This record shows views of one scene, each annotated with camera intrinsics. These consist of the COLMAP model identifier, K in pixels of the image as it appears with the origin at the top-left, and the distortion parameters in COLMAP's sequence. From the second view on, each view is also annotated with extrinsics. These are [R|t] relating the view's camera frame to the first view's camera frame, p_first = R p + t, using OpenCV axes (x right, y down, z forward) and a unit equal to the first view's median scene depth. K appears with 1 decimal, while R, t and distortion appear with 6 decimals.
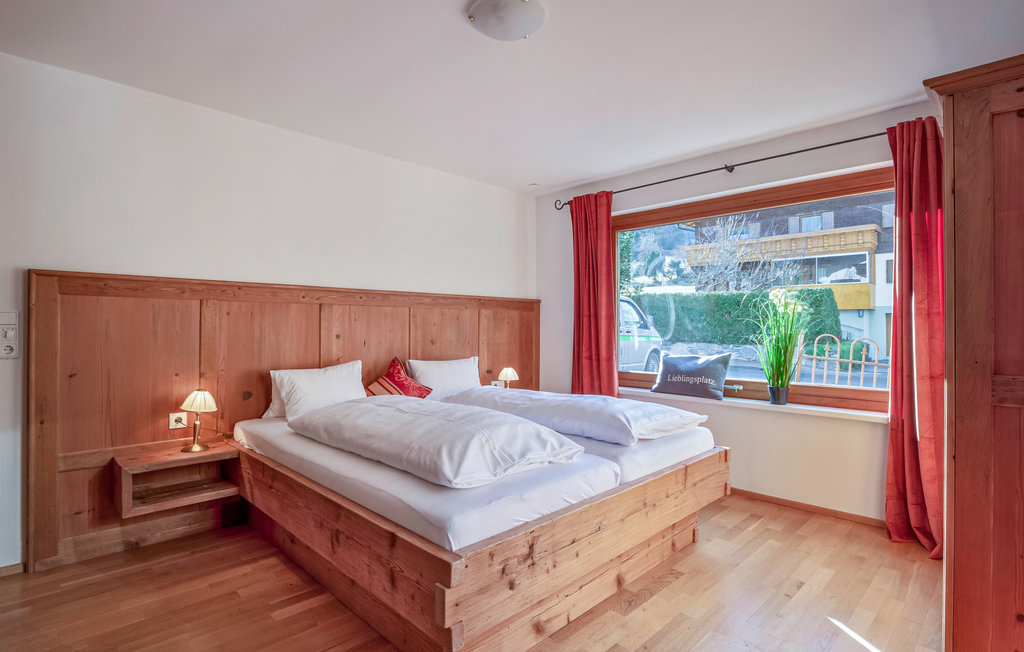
lens RADIAL K [[507.0, 0, 526.8], [0, 507.0, 325.2], [0, 0, 1]] dist [0.000781, 0.000178]
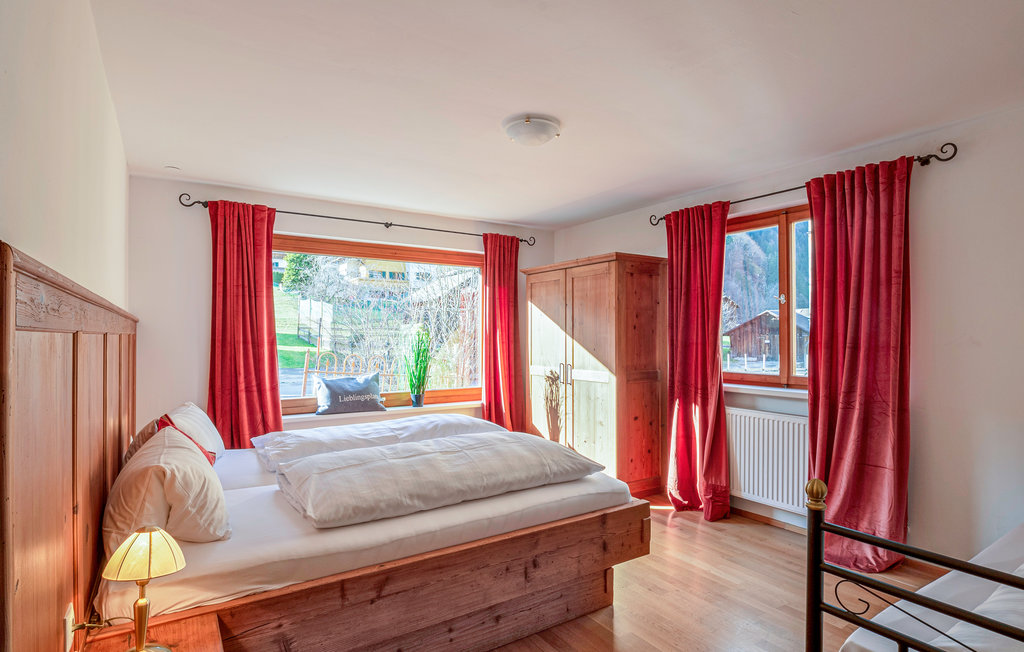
lens RADIAL K [[507.0, 0, 526.8], [0, 507.0, 325.2], [0, 0, 1]] dist [0.000781, 0.000178]
pose [[0.205368, 0.015882, 0.978556, -0.729182], [-0.003691, 0.999874, -0.015453, -0.041031], [-0.978678, -0.000438, 0.205401, 0.391715]]
